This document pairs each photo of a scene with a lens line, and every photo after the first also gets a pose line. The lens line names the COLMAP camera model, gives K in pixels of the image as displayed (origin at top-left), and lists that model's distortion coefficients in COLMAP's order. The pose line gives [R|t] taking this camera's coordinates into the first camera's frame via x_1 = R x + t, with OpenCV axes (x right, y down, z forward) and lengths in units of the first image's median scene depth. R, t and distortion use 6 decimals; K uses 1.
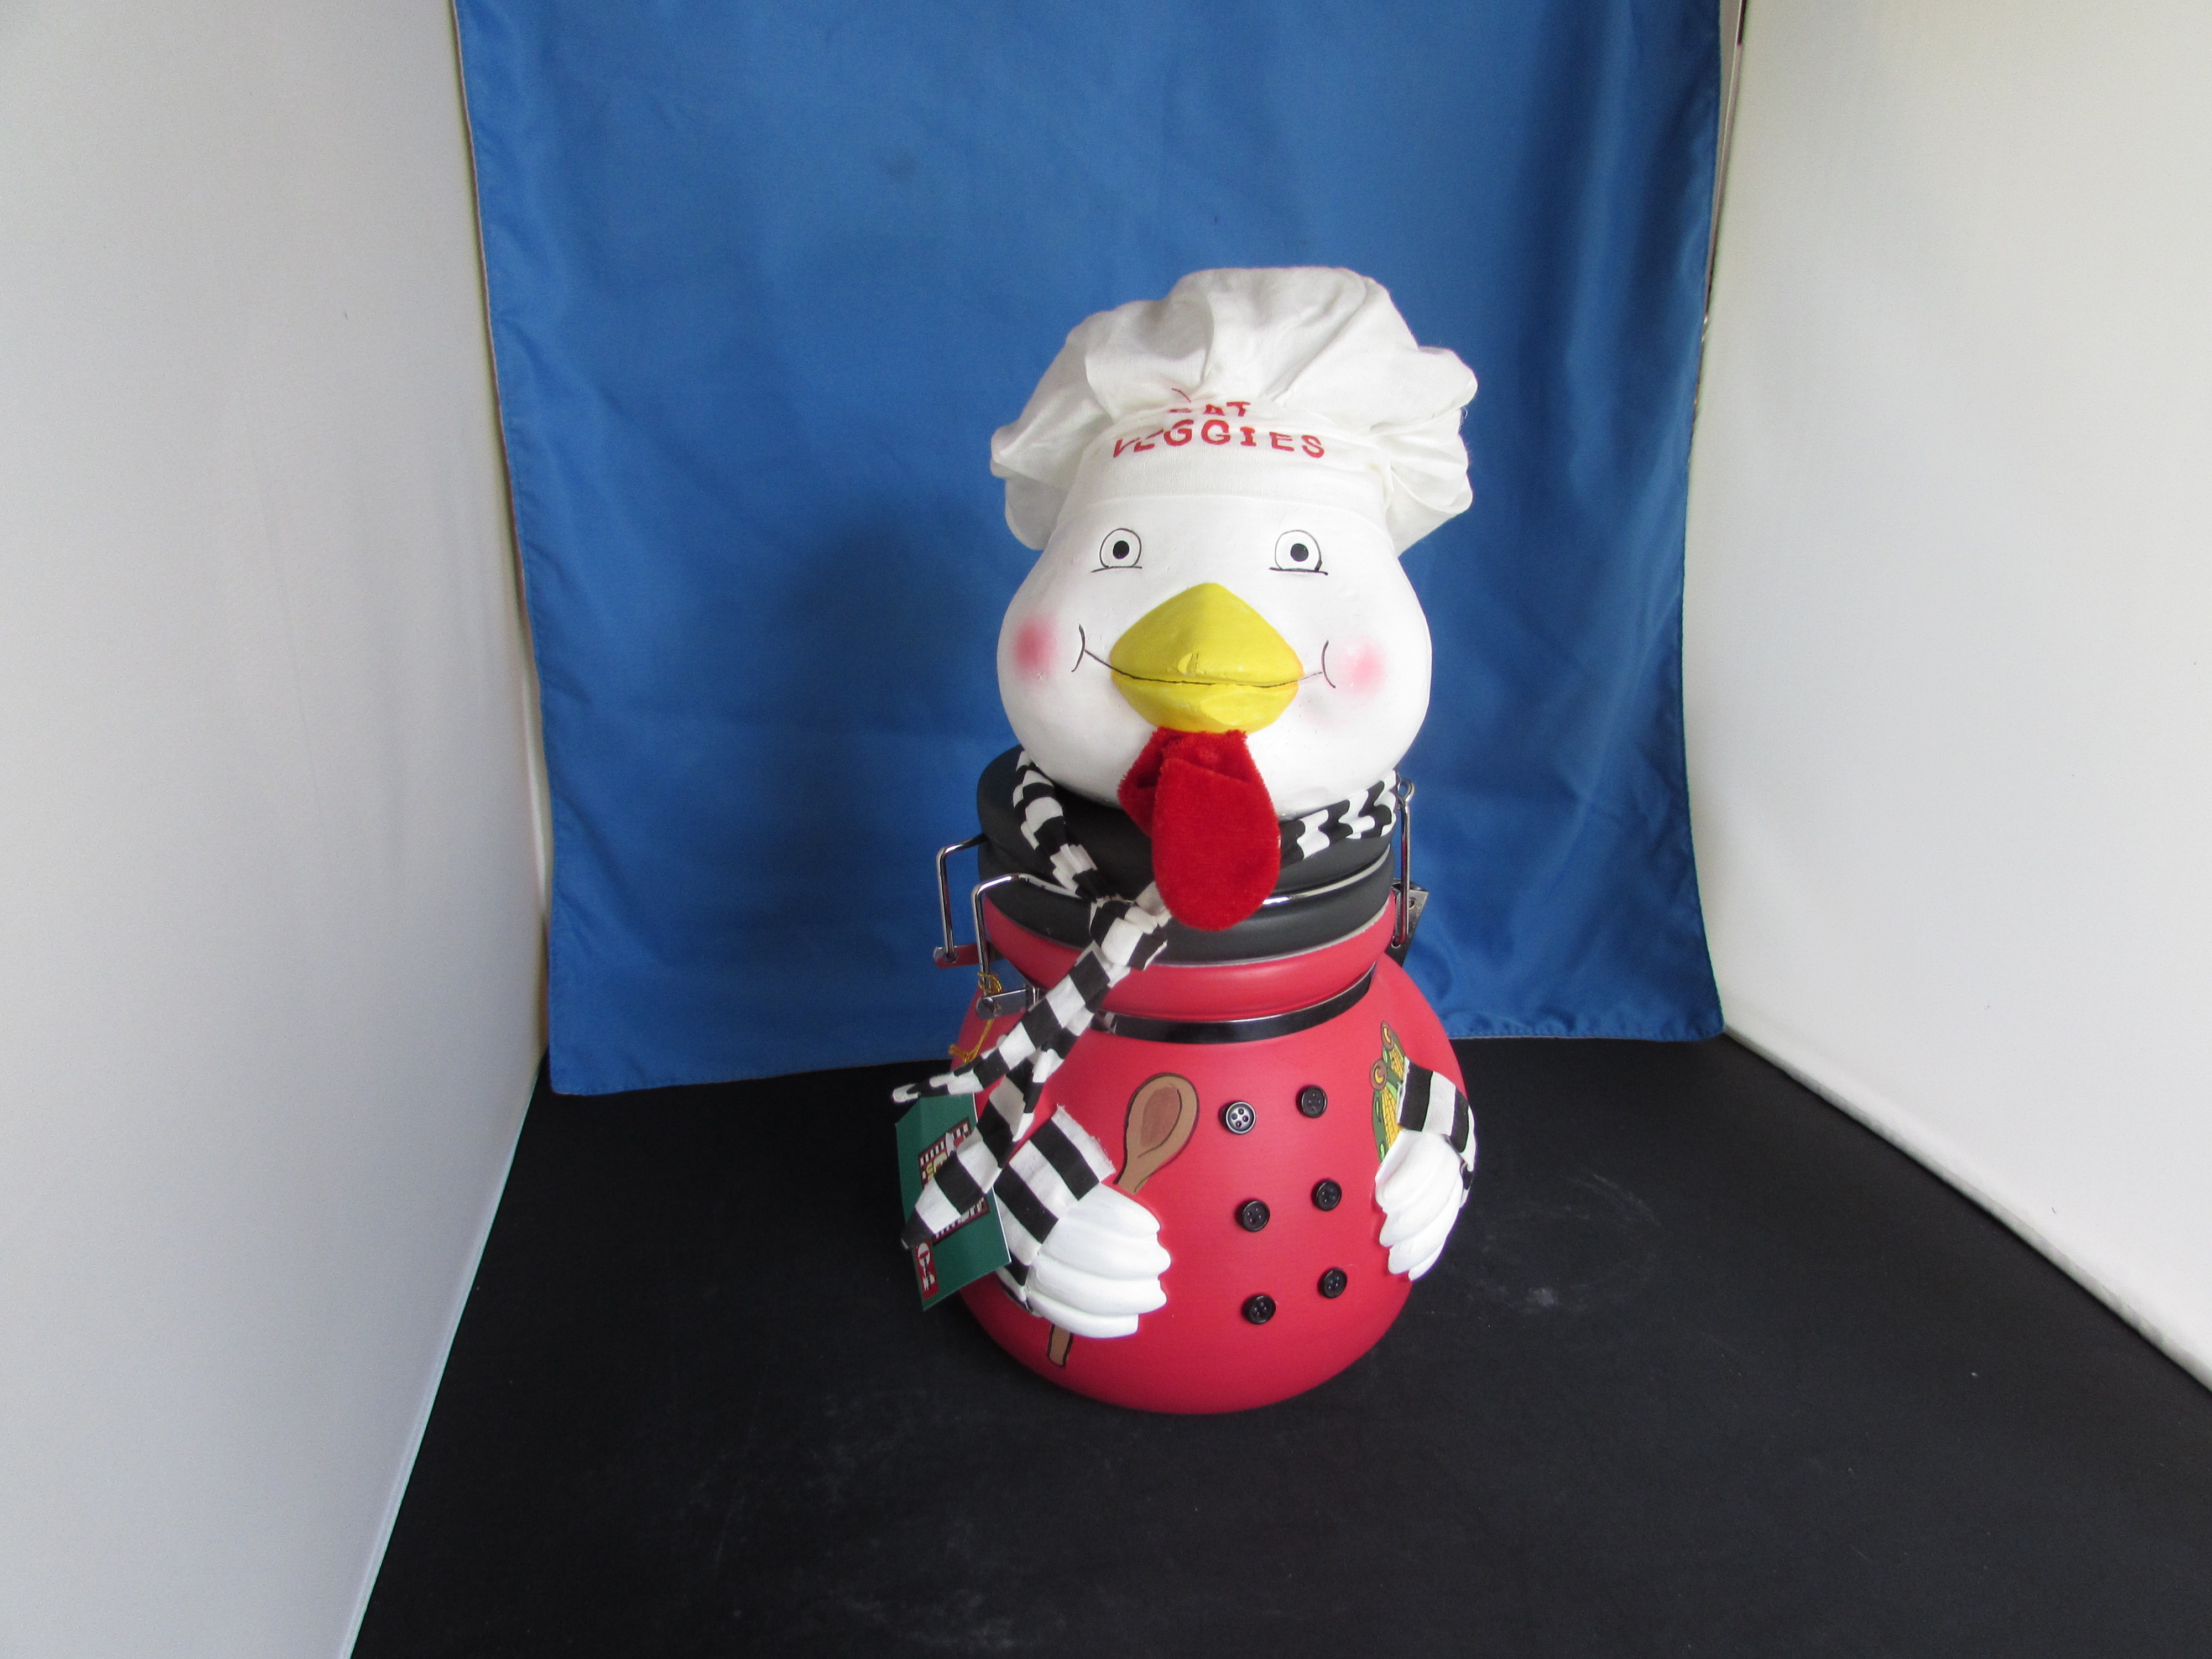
lens RADIAL K [[1562.3, 0, 1095.0], [0, 1562.3, 823.9], [0, 0, 1]] dist [-0.028480, 0.003642]
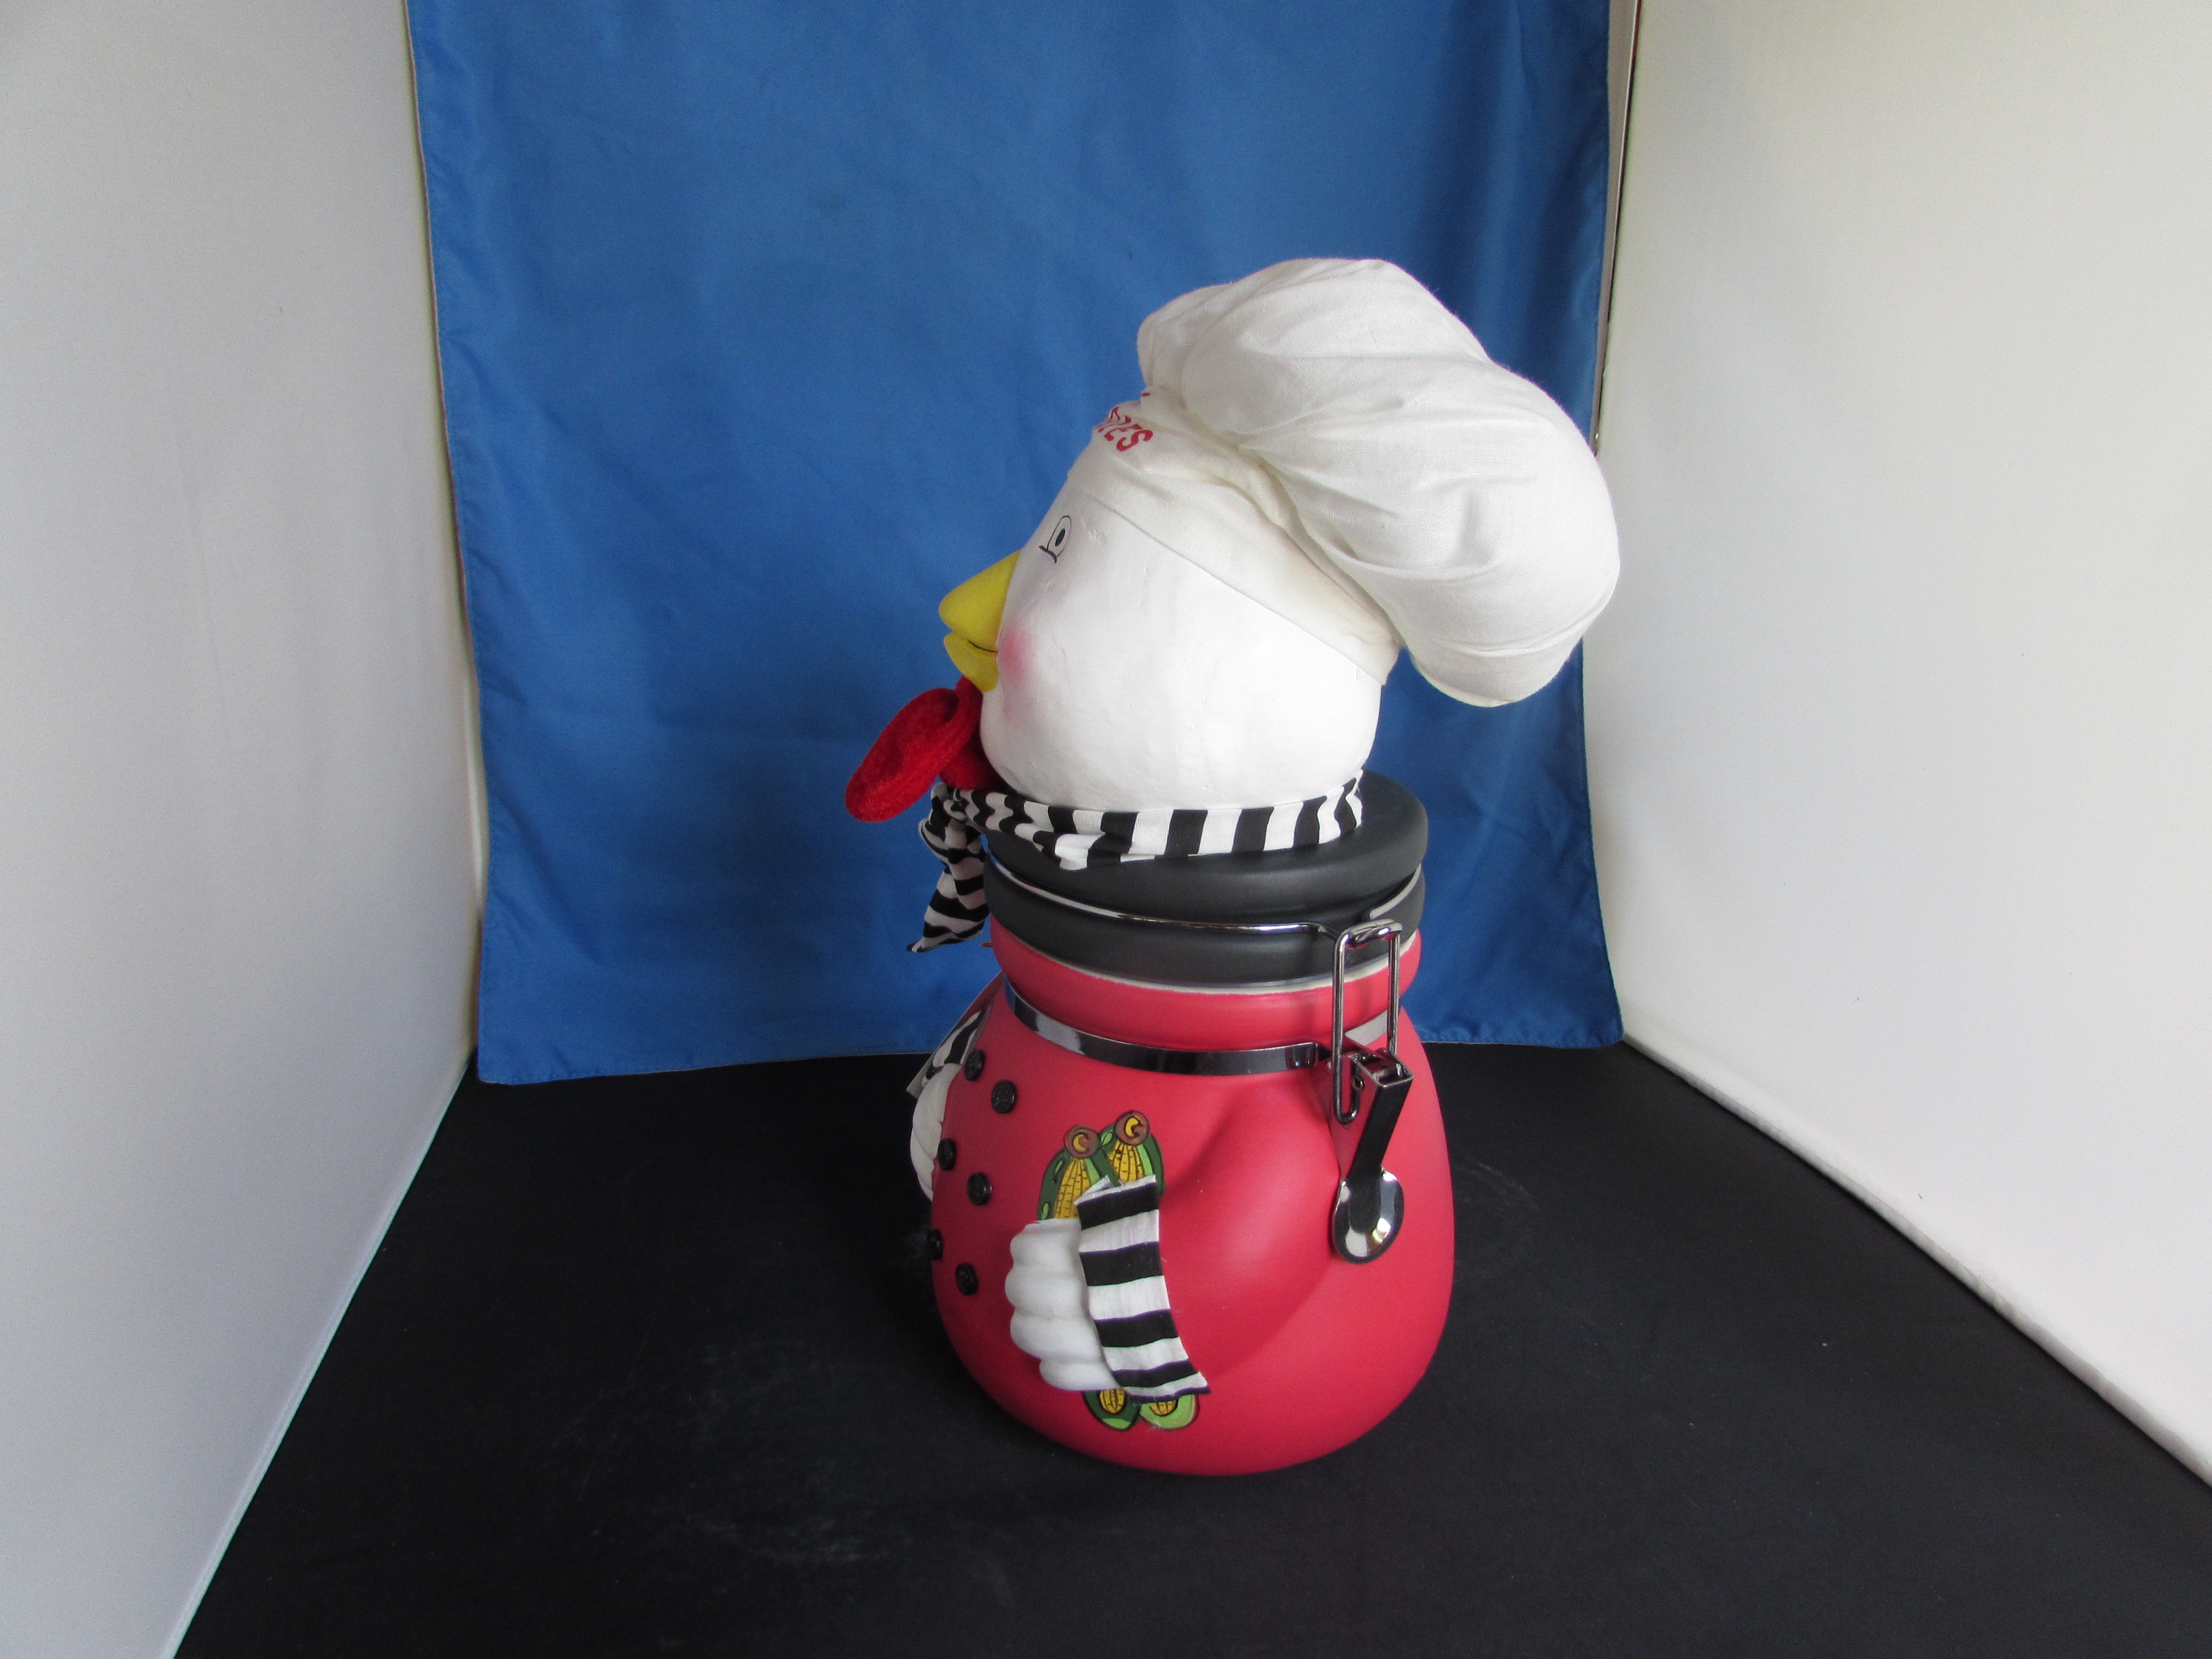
lens RADIAL K [[1552.9, 0, 1106.0], [0, 1552.9, 829.5], [0, 0, 1]] dist [-0.030487, 0.005005]
pose [[0.999938, 0.010722, 0.003098, 0.090136], [-0.010547, 0.998594, -0.051954, 0.081351], [-0.003651, 0.051918, 0.998645, -0.044943]]
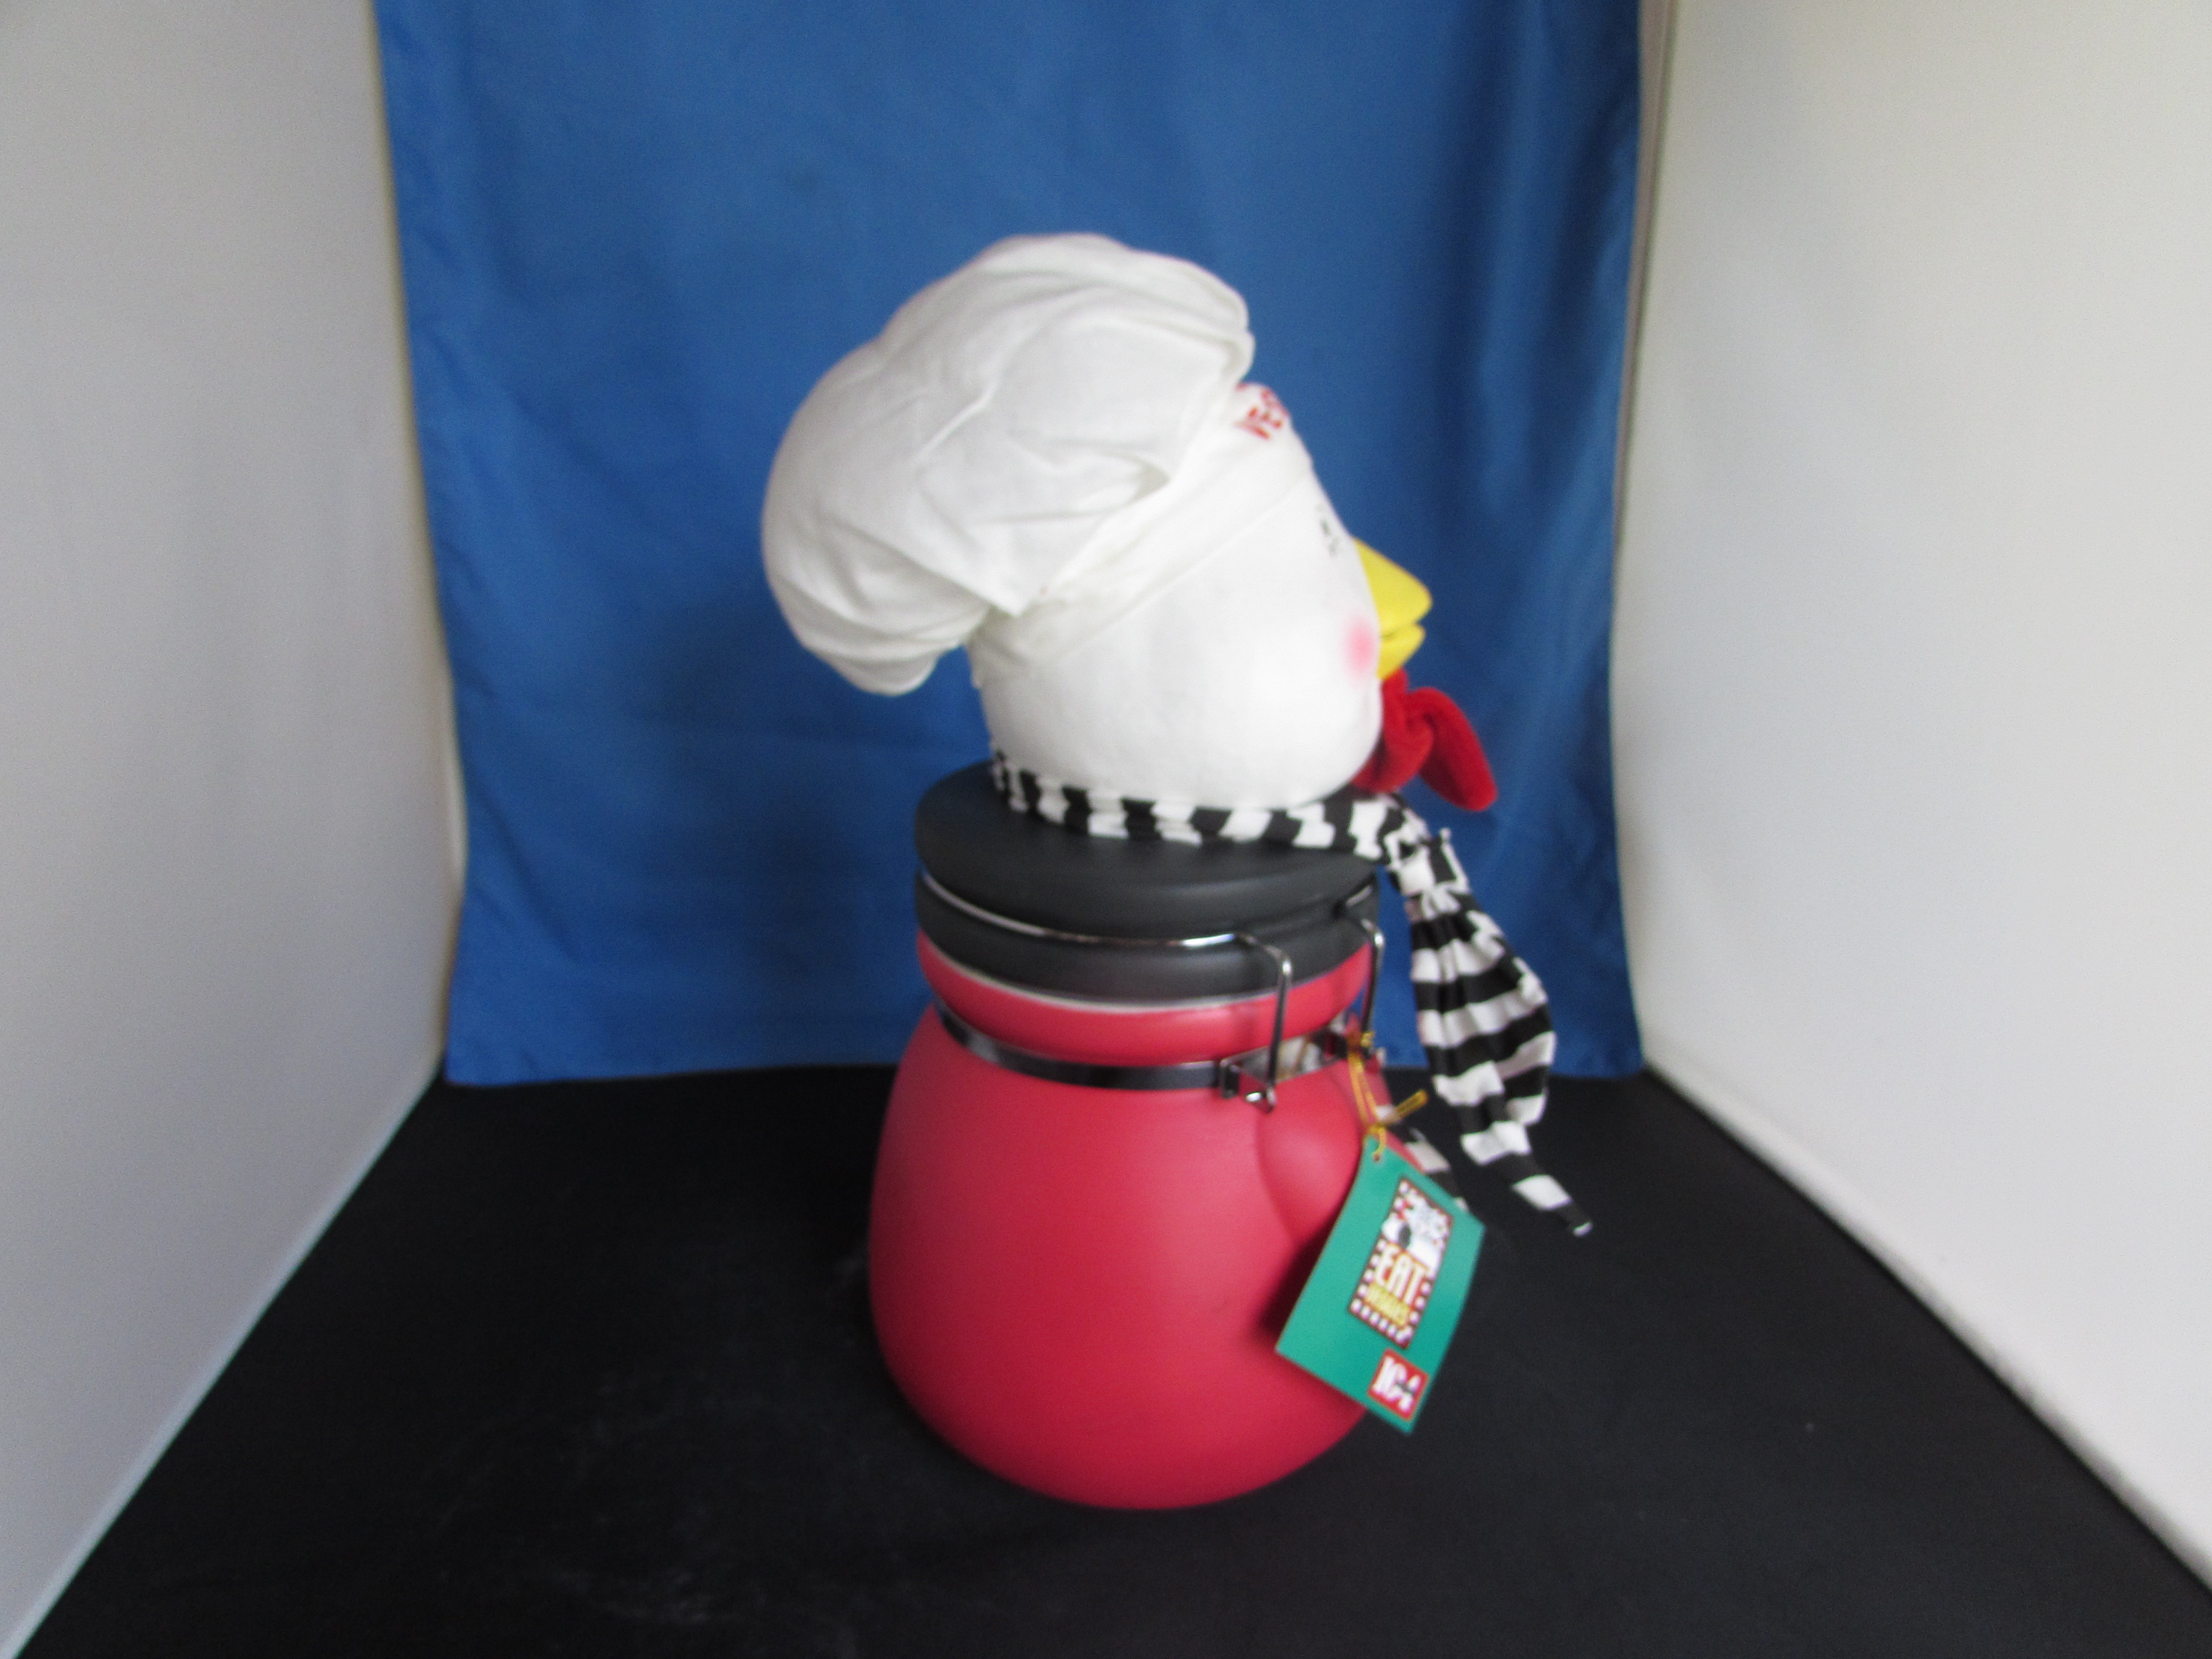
lens RADIAL K [[1552.9, 0, 1106.0], [0, 1552.9, 829.5], [0, 0, 1]] dist [-0.030487, 0.005005]
pose [[0.996859, 0.024948, -0.075160, 0.222834], [-0.028432, 0.998553, -0.045655, 0.061988], [0.073912, 0.047648, 0.996126, 0.032795]]
